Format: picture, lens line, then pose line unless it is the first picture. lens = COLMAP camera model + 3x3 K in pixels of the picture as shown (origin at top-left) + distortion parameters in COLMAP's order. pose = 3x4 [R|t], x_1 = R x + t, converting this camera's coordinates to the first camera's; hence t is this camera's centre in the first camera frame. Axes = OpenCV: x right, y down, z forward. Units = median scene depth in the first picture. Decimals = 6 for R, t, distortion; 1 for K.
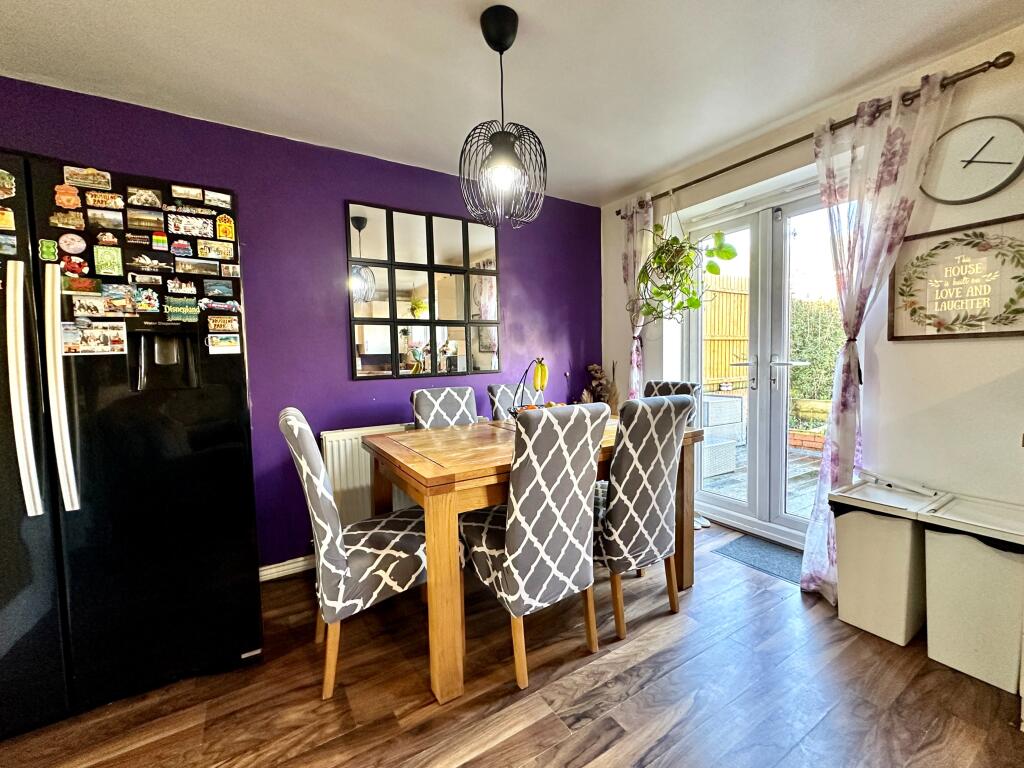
lens RADIAL K [[414.1, 0, 507.5], [0, 414.1, 380.7], [0, 0, 1]] dist [-0.000917, 0.000318]
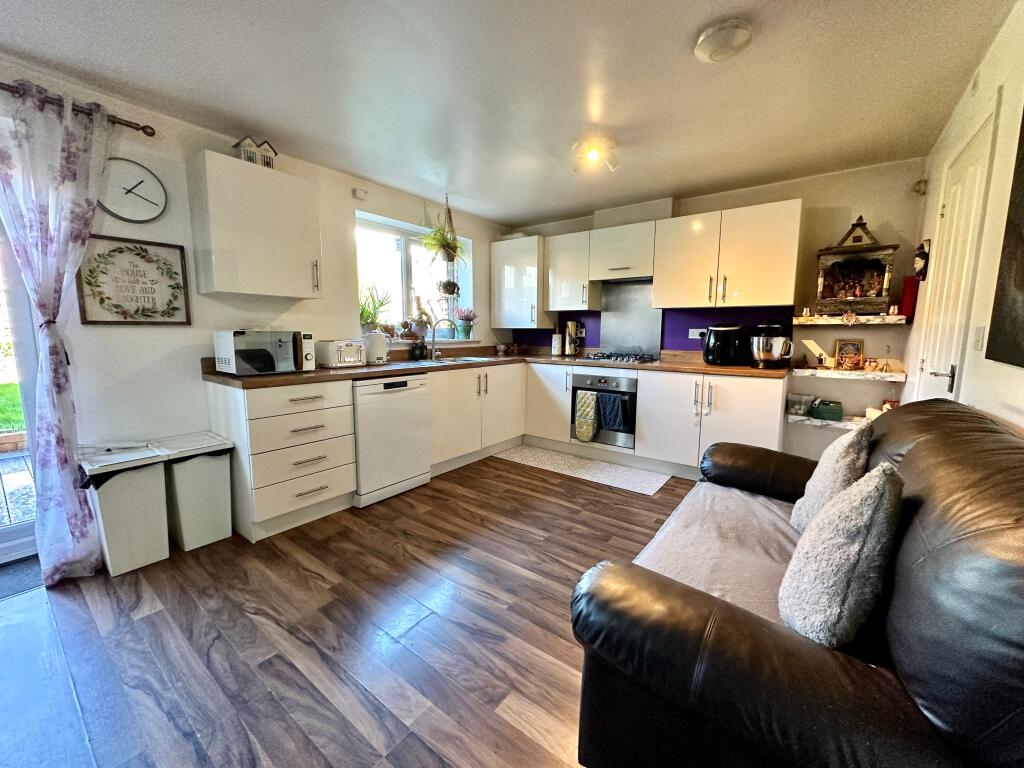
lens RADIAL K [[414.1, 0, 509.9], [0, 414.1, 385.1], [0, 0, 1]] dist [-0.000917, 0.000318]
pose [[-0.352265, -0.104862, 0.930007, -0.574896], [0.052787, 0.989895, 0.131609, -0.022725], [-0.934410, 0.095453, -0.343170, 0.353548]]
